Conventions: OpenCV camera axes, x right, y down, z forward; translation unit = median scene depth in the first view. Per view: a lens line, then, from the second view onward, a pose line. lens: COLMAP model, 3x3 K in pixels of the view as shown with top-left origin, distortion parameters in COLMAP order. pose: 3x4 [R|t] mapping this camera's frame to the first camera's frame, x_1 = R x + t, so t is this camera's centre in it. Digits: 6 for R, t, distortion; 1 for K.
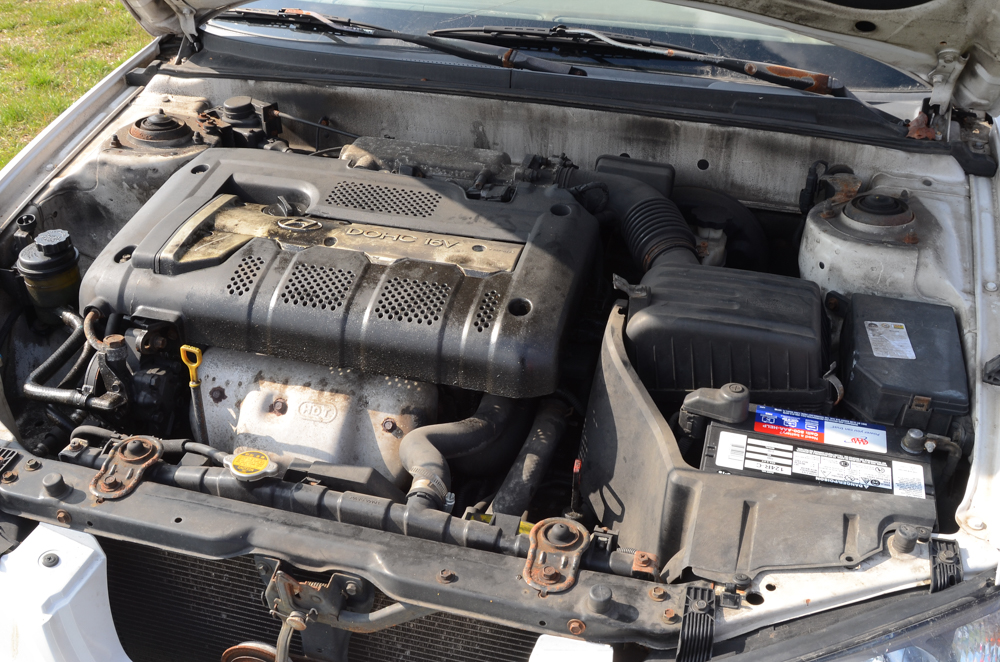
lens RADIAL K [[1050.3, 0, 500.8], [0, 1050.3, 330.7], [0, 0, 1]] dist [-0.086319, 0.000000]
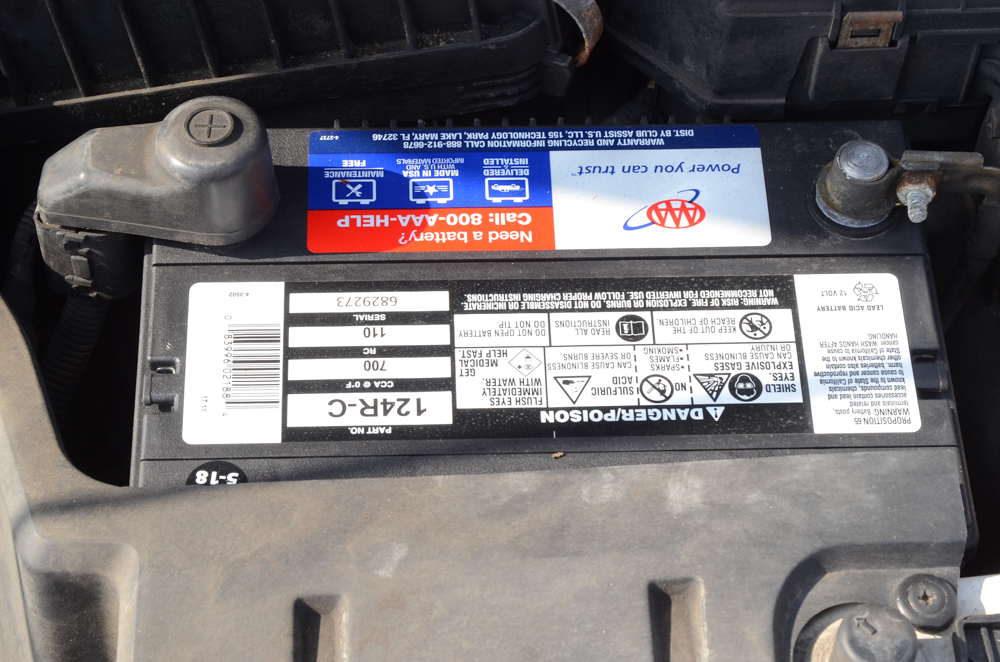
lens RADIAL K [[2304.6, 0, 499.2], [0, 2304.6, 331.2], [0, 0, 1]] dist [0.066024, 0.000000]
pose [[0.955323, -0.243599, 0.167385, 0.188751], [0.159594, 0.901814, 0.401574, -0.127734], [-0.248773, -0.356919, 0.900400, 0.439076]]
